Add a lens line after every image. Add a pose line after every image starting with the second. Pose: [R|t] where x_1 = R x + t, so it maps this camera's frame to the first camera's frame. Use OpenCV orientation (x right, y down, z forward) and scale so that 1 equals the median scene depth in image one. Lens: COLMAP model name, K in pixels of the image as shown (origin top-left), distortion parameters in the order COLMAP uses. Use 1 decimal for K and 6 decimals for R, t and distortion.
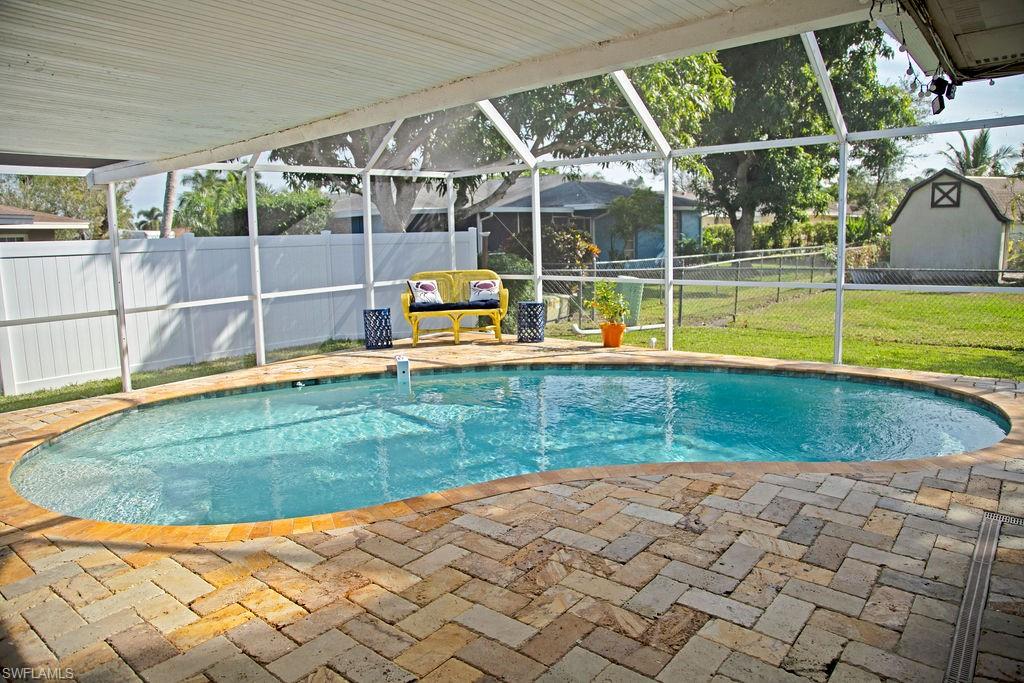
lens RADIAL K [[688.7, 0, 495.8], [0, 688.7, 341.6], [0, 0, 1]] dist [-0.122667, 0.046071]
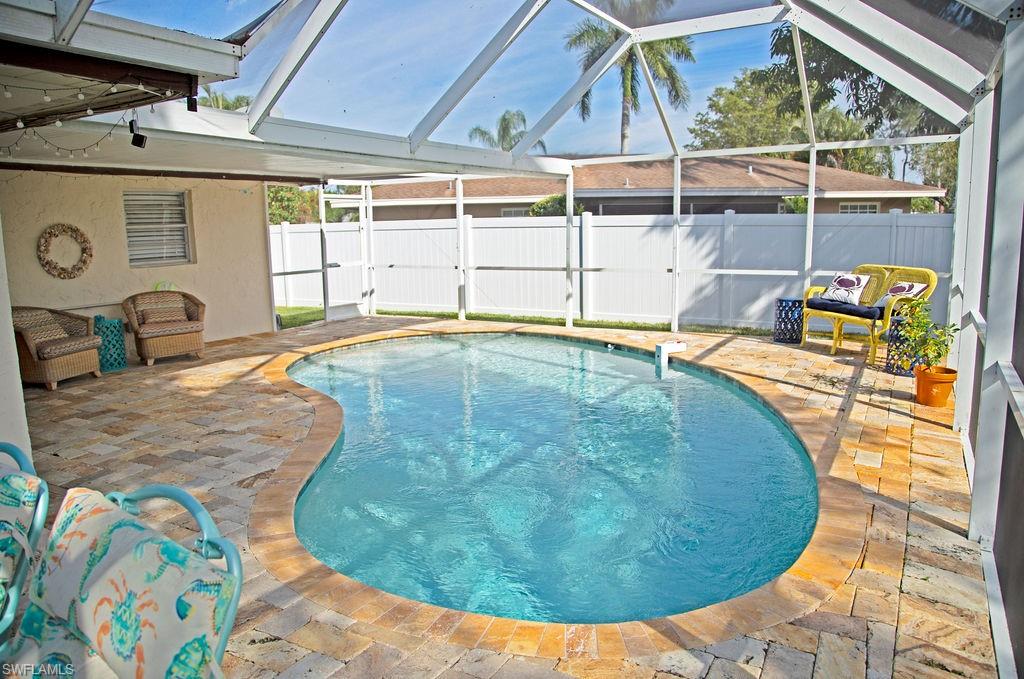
lens RADIAL K [[725.7, 0, 512.0], [0, 725.7, 339.5], [0, 0, 1]] dist [-0.116600, 0.059950]
pose [[0.158332, 0.187942, -0.969334, 0.875817], [-0.134359, 0.976687, 0.167421, -0.132386], [0.978202, 0.103731, 0.179892, 0.614106]]
